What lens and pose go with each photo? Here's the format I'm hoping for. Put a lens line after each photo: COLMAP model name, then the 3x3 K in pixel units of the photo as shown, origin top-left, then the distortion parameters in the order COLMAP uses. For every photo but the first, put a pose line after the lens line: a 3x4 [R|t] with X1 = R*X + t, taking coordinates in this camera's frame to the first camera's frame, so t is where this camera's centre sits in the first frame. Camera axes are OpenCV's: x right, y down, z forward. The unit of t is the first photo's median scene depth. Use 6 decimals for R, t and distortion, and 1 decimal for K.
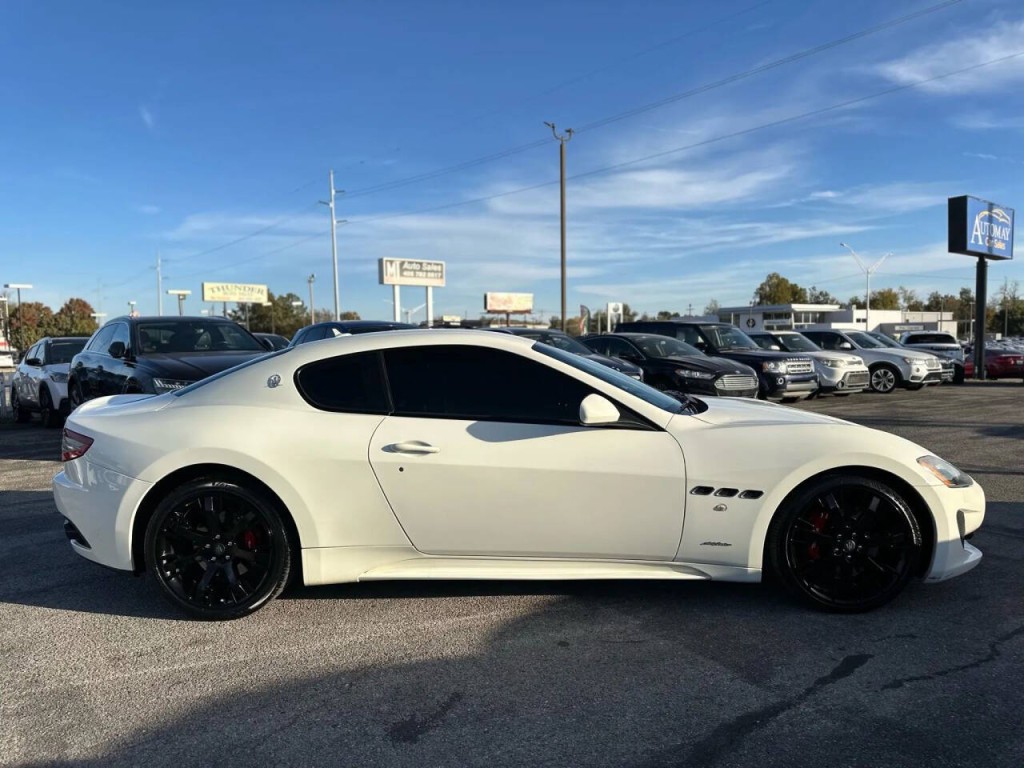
lens RADIAL K [[725.7, 0, 511.9], [0, 725.7, 400.9], [0, 0, 1]] dist [0.005095, -0.005405]
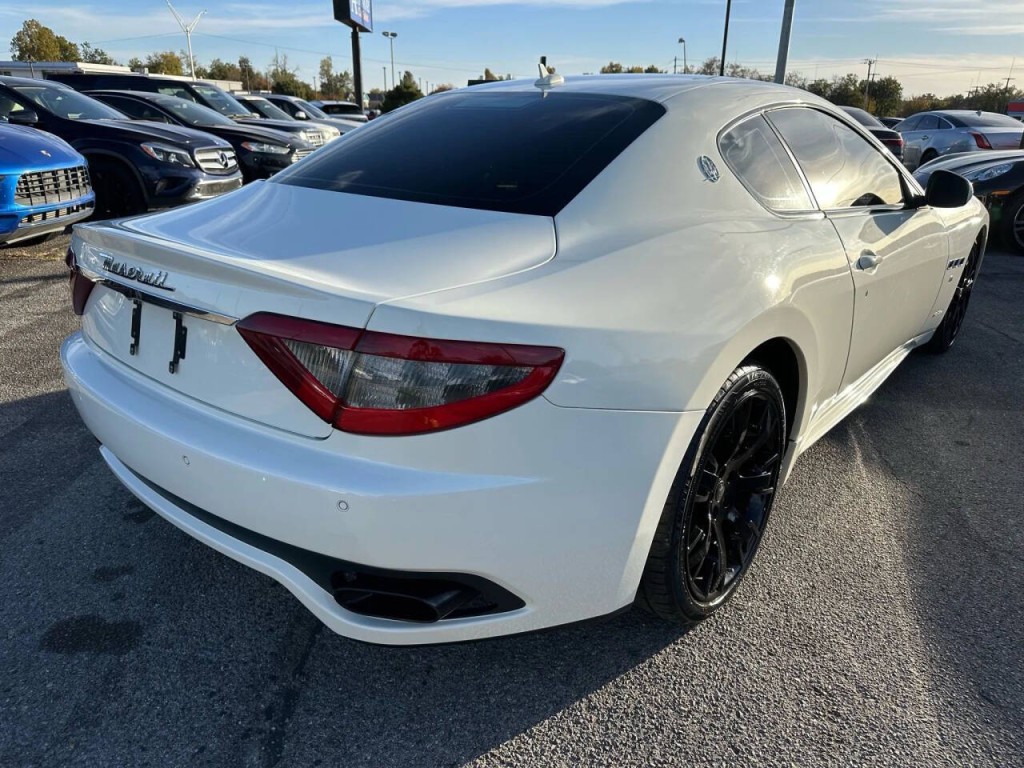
lens RADIAL K [[727.4, 0, 512.7], [0, 727.4, 383.1], [0, 0, 1]] dist [0.004389, -0.005550]
pose [[0.627971, -0.252927, 0.735990, -0.816744], [0.042071, 0.955364, 0.292420, -0.037198], [-0.777099, -0.152667, 0.610582, 0.738856]]
